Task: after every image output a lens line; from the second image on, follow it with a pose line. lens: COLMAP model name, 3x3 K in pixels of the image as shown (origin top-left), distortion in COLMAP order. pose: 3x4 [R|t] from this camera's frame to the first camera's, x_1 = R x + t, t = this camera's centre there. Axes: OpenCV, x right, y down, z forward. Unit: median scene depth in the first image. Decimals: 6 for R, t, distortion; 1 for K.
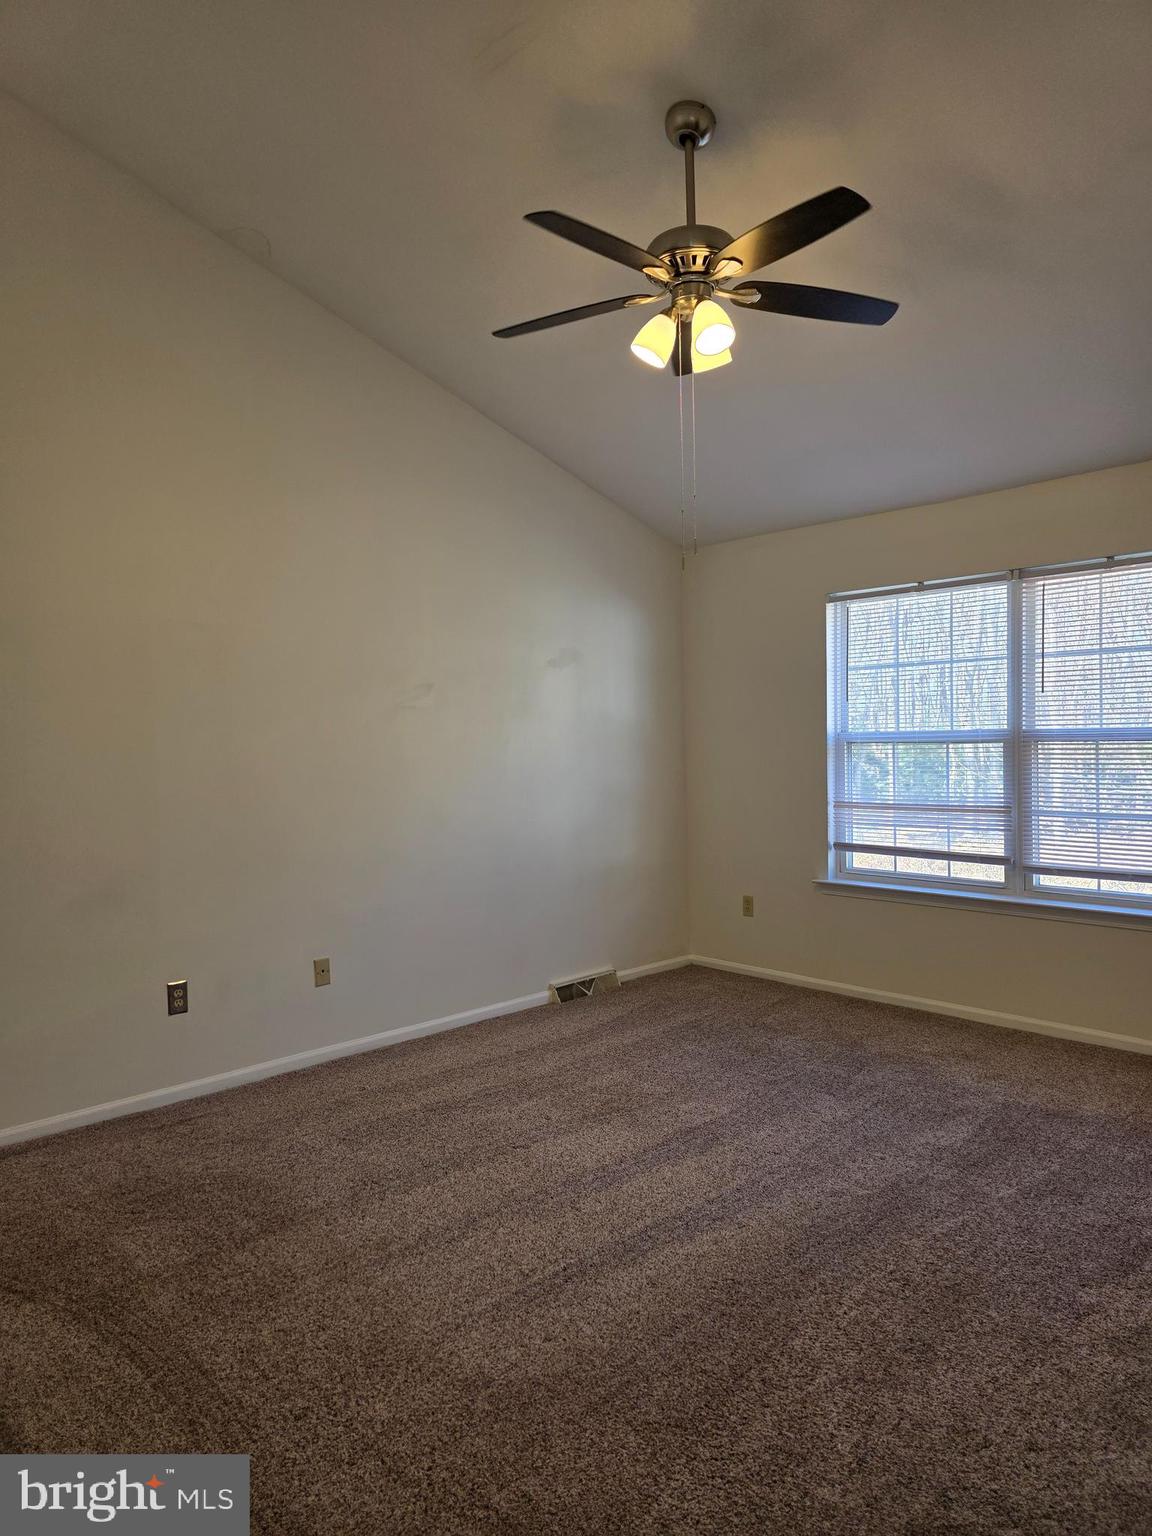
lens RADIAL K [[1021.9, 0, 572.6], [0, 1021.9, 763.3], [0, 0, 1]] dist [0.071101, -0.060921]
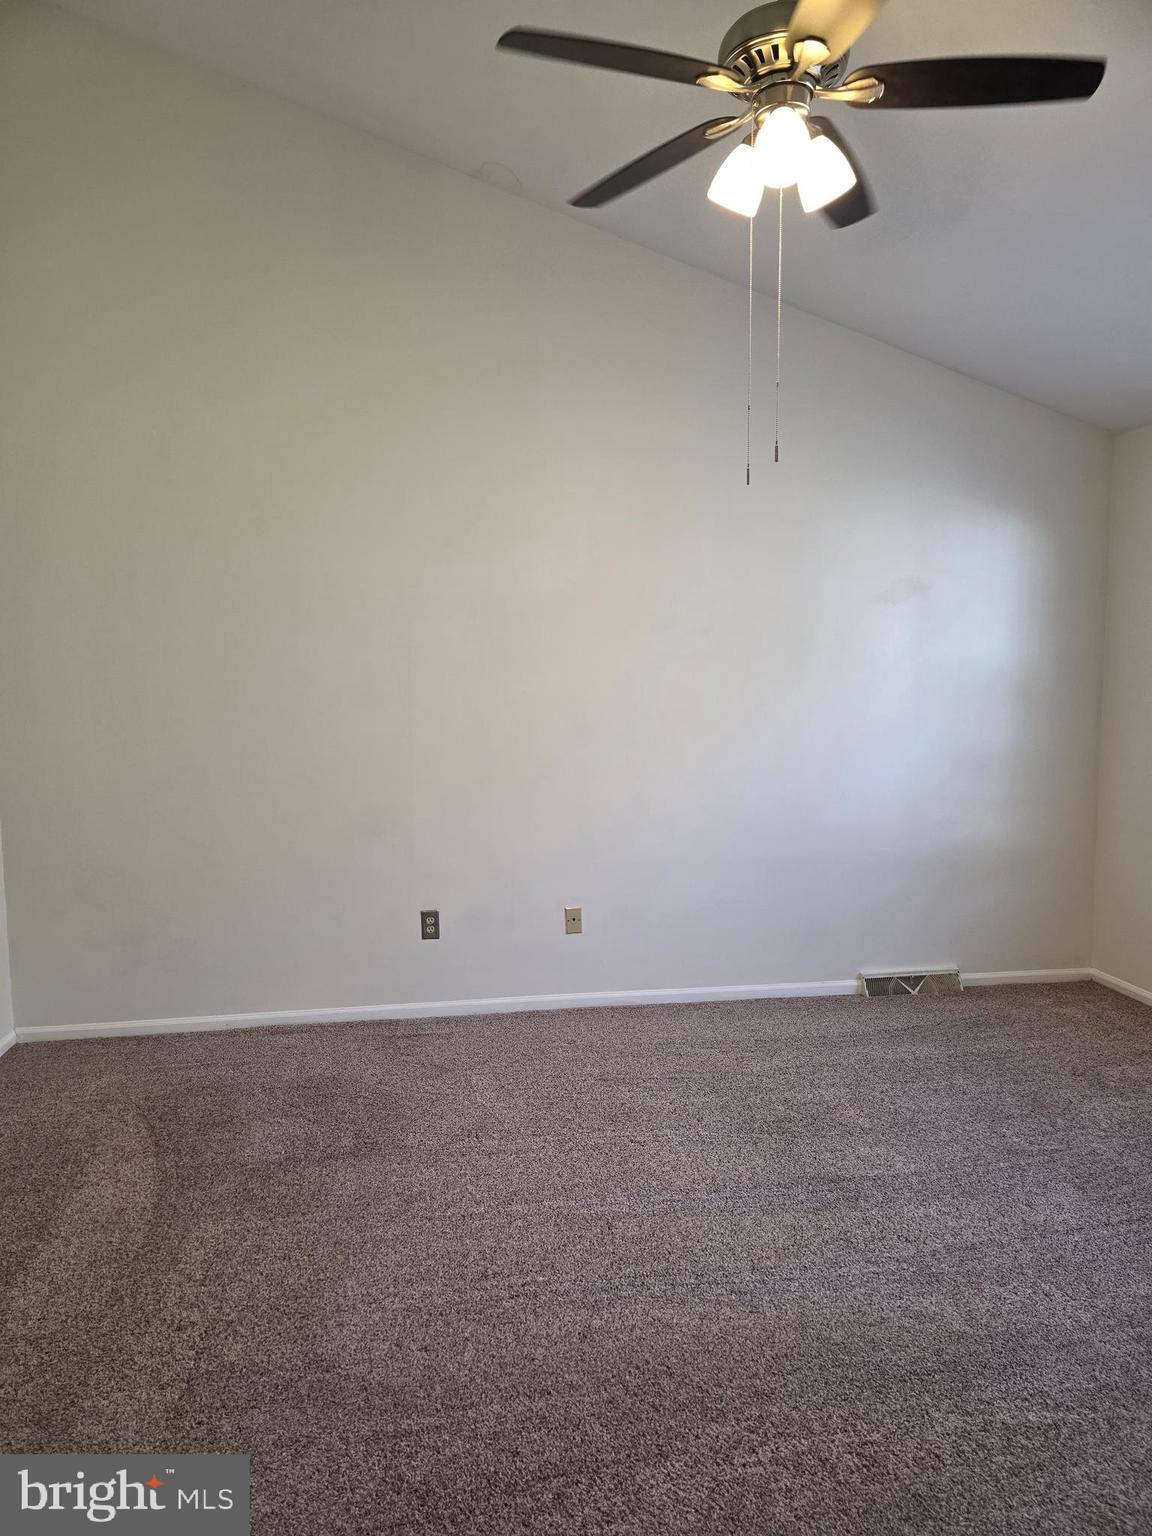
lens RADIAL K [[1022.2, 0, 579.7], [0, 1022.2, 786.9], [0, 0, 1]] dist [0.079859, -0.080018]
pose [[0.821046, 0.071600, -0.566355, 0.341818], [-0.023303, 0.995480, 0.092068, -0.021297], [0.570387, -0.062394, 0.819003, 0.204315]]
